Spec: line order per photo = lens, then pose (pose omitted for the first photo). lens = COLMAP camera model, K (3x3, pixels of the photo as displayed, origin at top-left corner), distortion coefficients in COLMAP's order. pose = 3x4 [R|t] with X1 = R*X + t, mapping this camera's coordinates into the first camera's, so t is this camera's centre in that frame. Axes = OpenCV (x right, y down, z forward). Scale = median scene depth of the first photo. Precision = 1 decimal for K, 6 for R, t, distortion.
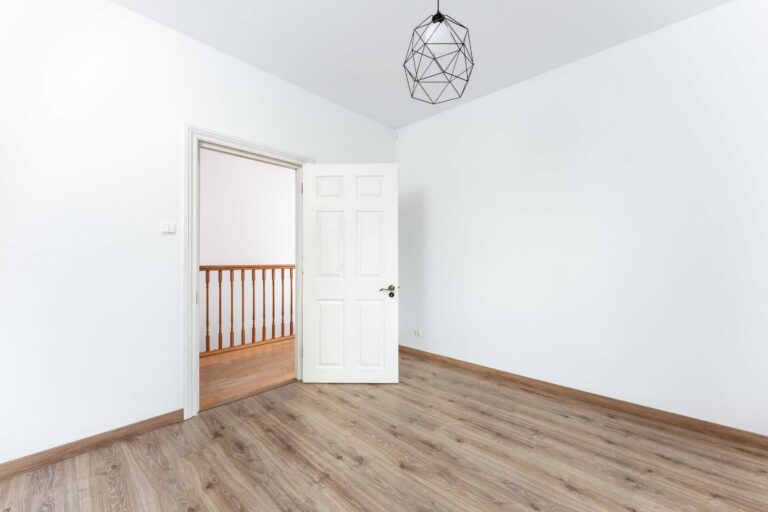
lens RADIAL K [[305.5, 0, 384.0], [0, 305.5, 256.0], [0, 0, 1]] dist [-0.000862, -0.000481]
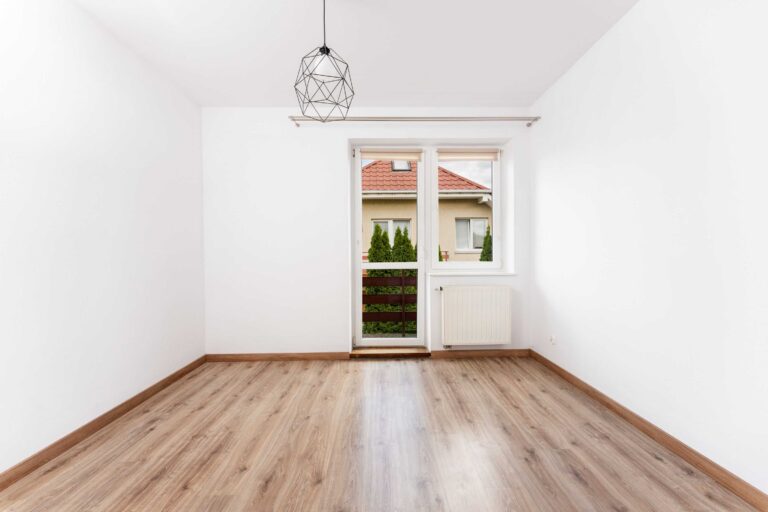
lens RADIAL K [[284.2, 0, 384.0], [0, 284.2, 256.0], [0, 0, 1]] dist [-0.000130, -0.000050]
pose [[-0.680871, 0.004497, 0.732389, -0.654934], [0.003450, 0.999990, -0.002933, -0.003161], [-0.732395, 0.000530, -0.680880, 1.316636]]
